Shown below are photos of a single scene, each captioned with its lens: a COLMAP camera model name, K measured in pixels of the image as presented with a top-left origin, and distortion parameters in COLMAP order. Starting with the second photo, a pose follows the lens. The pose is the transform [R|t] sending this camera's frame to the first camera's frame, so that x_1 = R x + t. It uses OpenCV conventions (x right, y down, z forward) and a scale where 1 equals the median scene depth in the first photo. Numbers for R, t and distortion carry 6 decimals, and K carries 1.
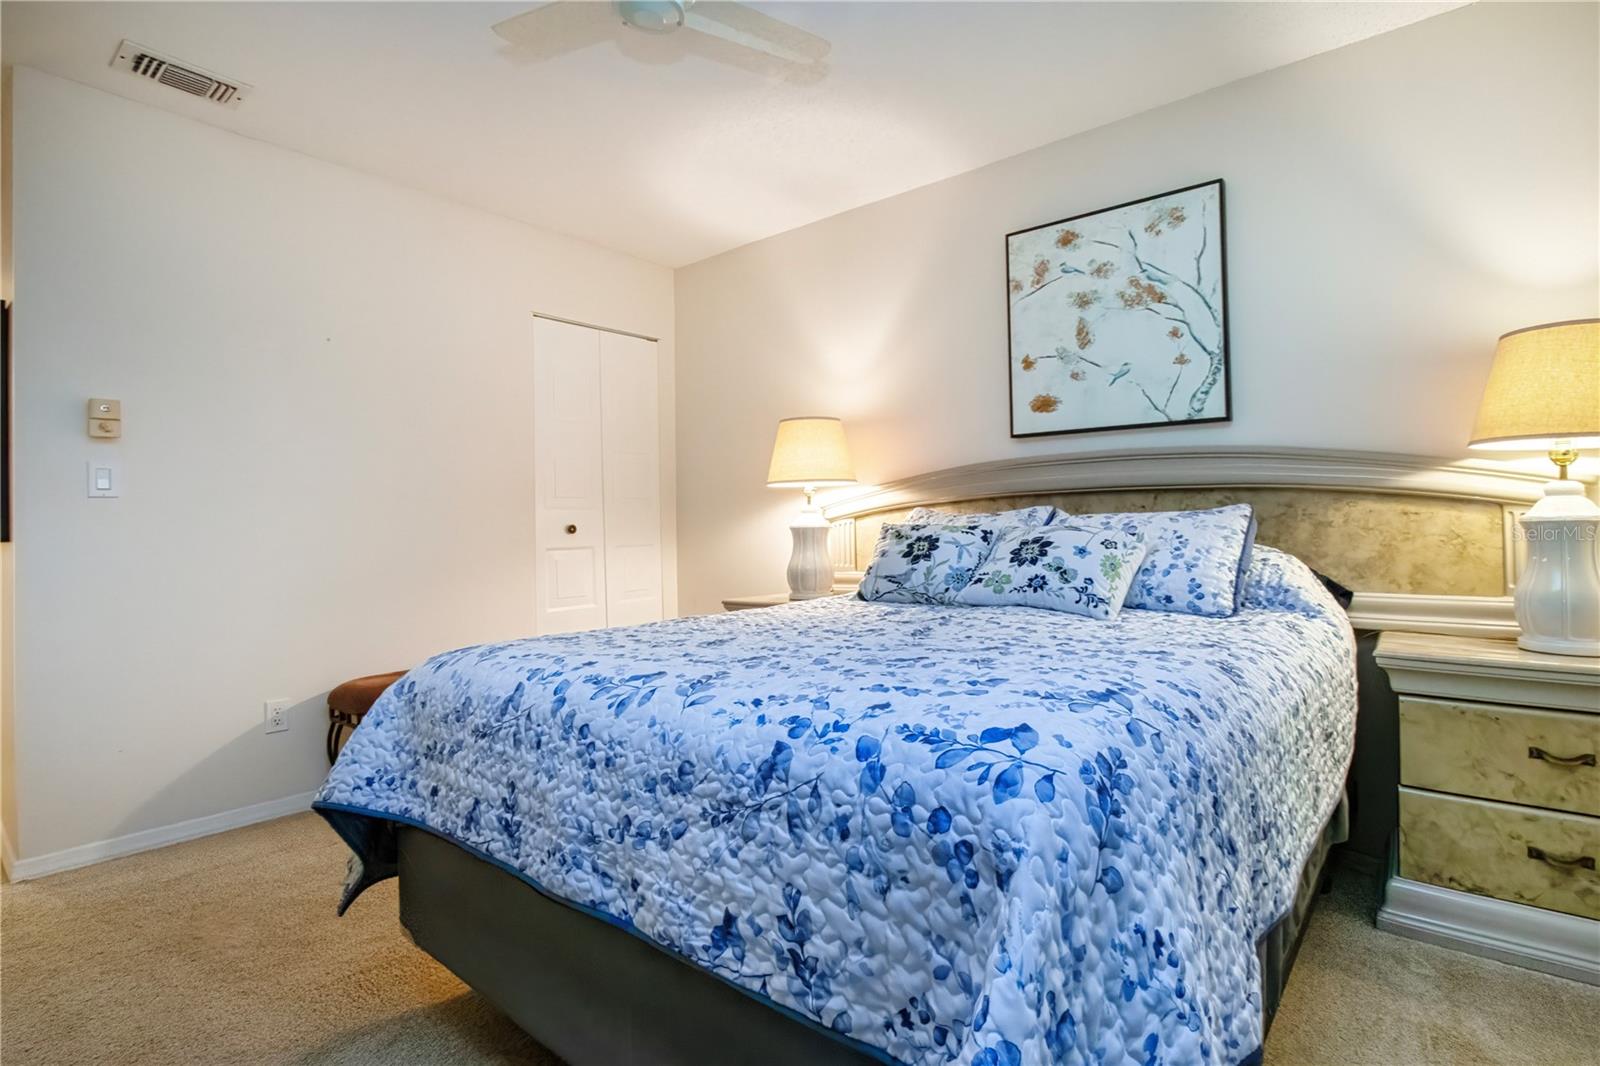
lens RADIAL K [[727.7, 0, 805.0], [0, 727.7, 543.1], [0, 0, 1]] dist [-0.009230, -0.000483]
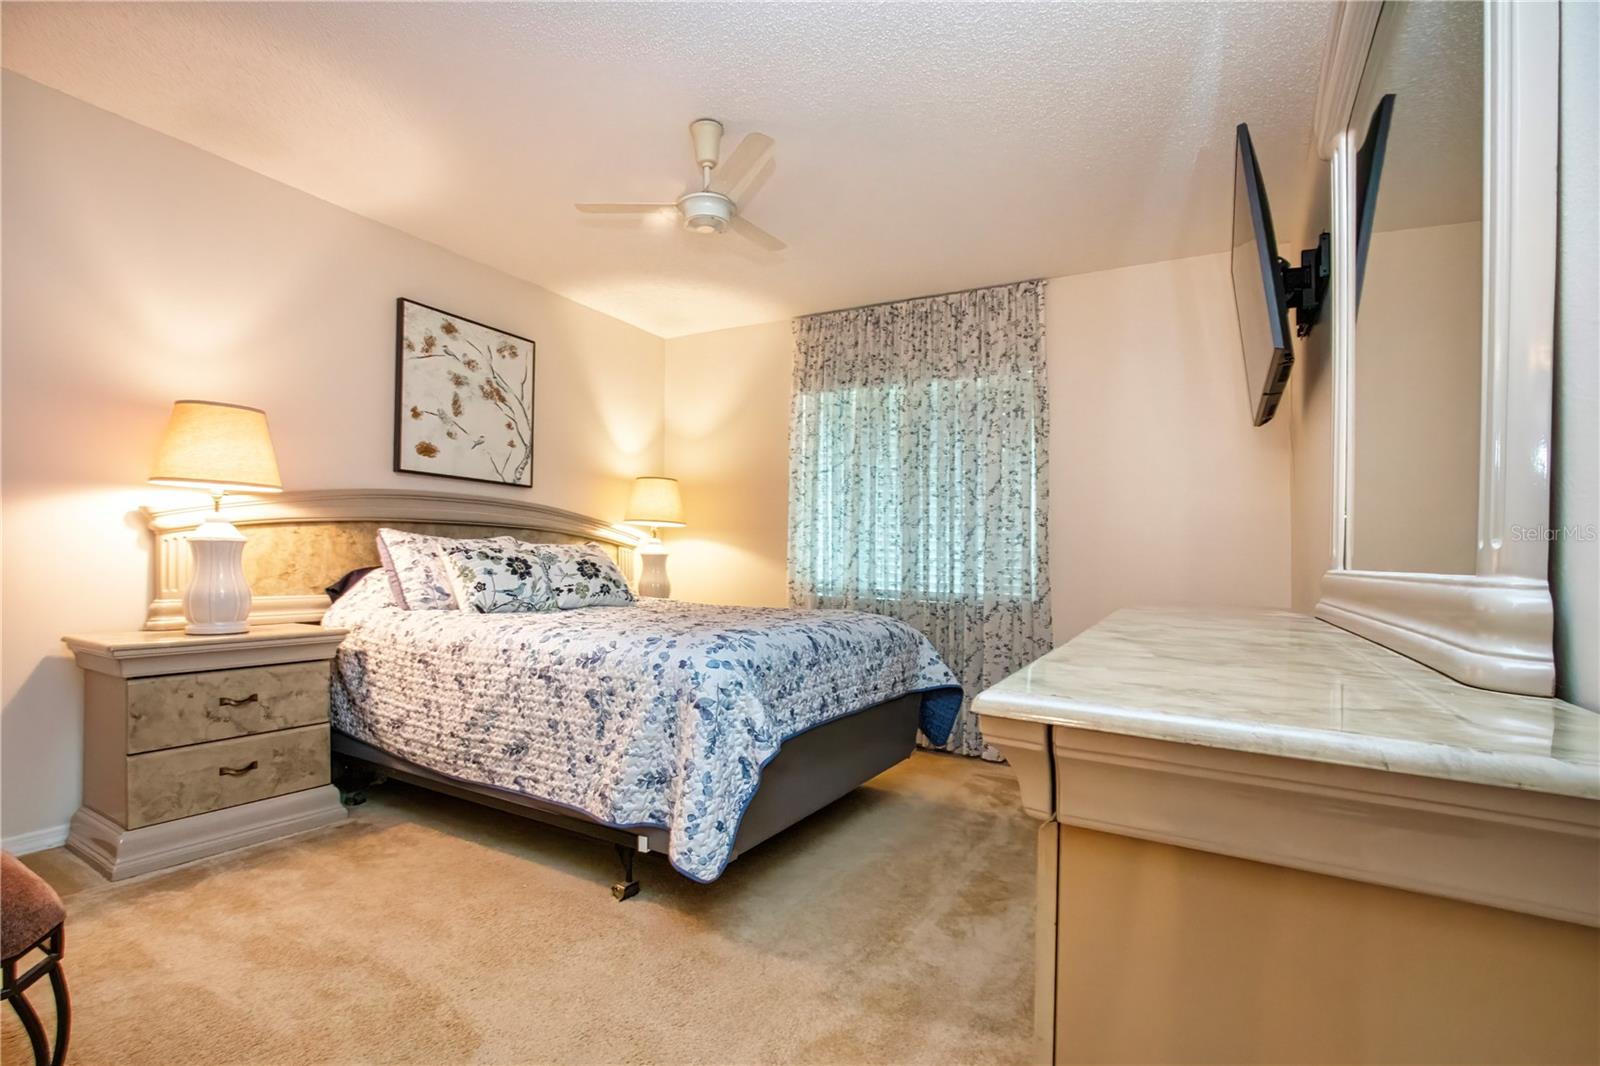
lens RADIAL K [[727.7, 0, 796.5], [0, 727.7, 536.8], [0, 0, 1]] dist [-0.009230, -0.000483]
pose [[-0.120722, 0.030045, 0.992232, -1.014896], [-0.015626, 0.999360, -0.032163, -0.013638], [-0.992563, -0.019387, -0.120176, 0.540200]]
